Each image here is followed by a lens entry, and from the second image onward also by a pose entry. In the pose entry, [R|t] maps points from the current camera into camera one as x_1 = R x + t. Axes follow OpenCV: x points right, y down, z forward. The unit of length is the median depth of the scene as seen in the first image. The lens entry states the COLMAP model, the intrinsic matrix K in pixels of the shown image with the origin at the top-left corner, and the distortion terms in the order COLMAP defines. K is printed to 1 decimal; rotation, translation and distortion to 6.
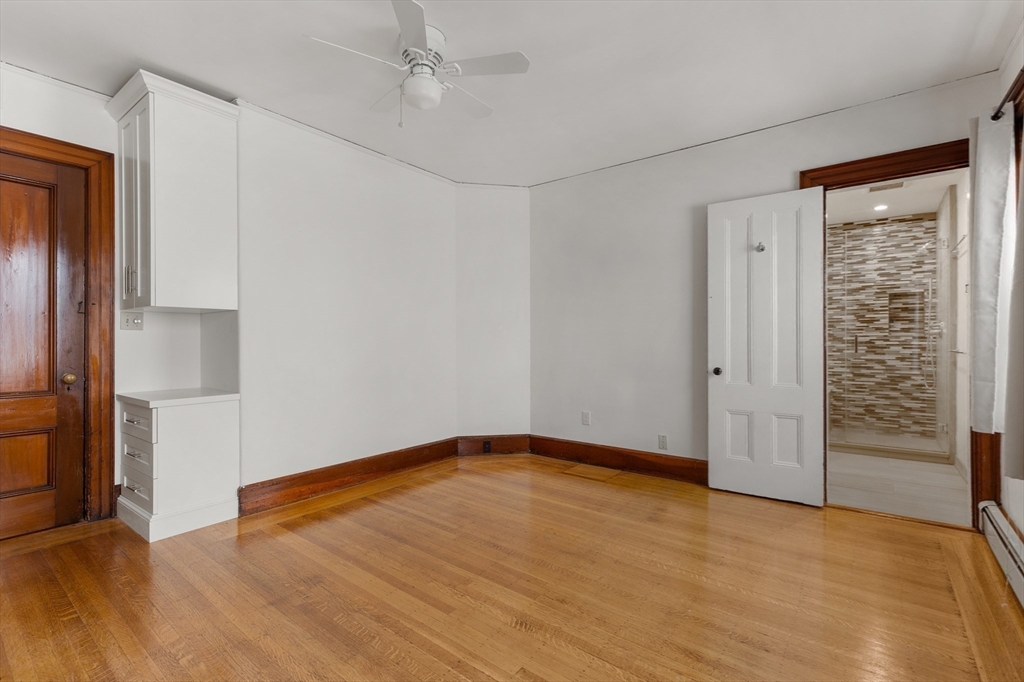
lens RADIAL K [[463.7, 0, 510.8], [0, 463.7, 341.4], [0, 0, 1]] dist [0.010753, -0.003172]
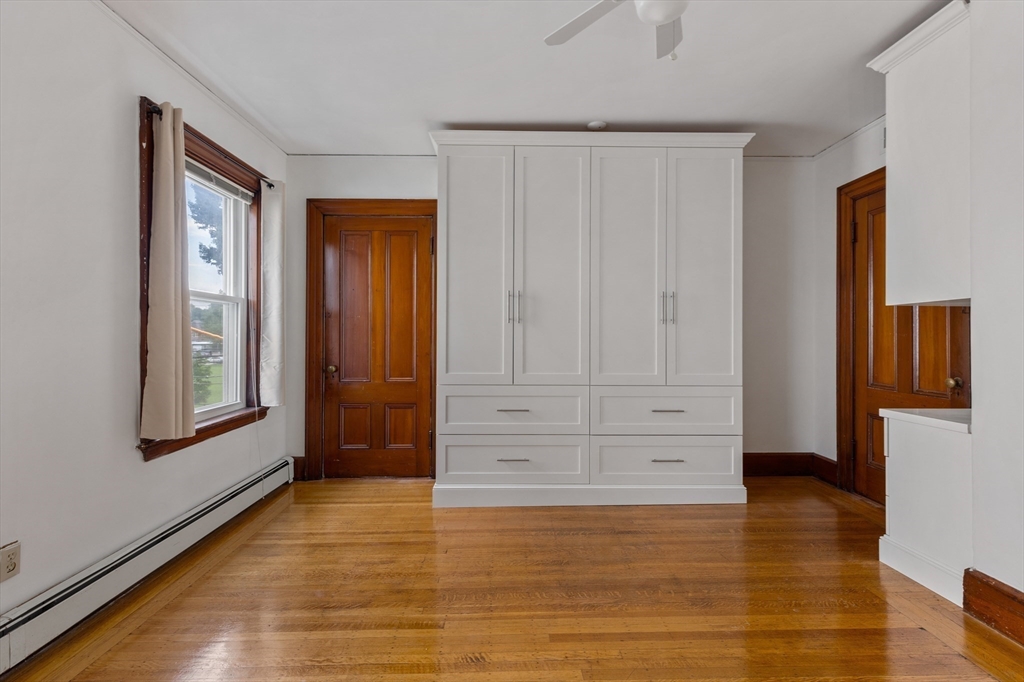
lens RADIAL K [[463.7, 0, 509.6], [0, 463.7, 339.8], [0, 0, 1]] dist [0.010753, -0.003172]
pose [[-0.772714, 0.000719, -0.634754, 0.540891], [-0.000188, 0.999999, 0.001362, -0.018628], [0.634754, 0.001172, -0.772713, 1.709421]]
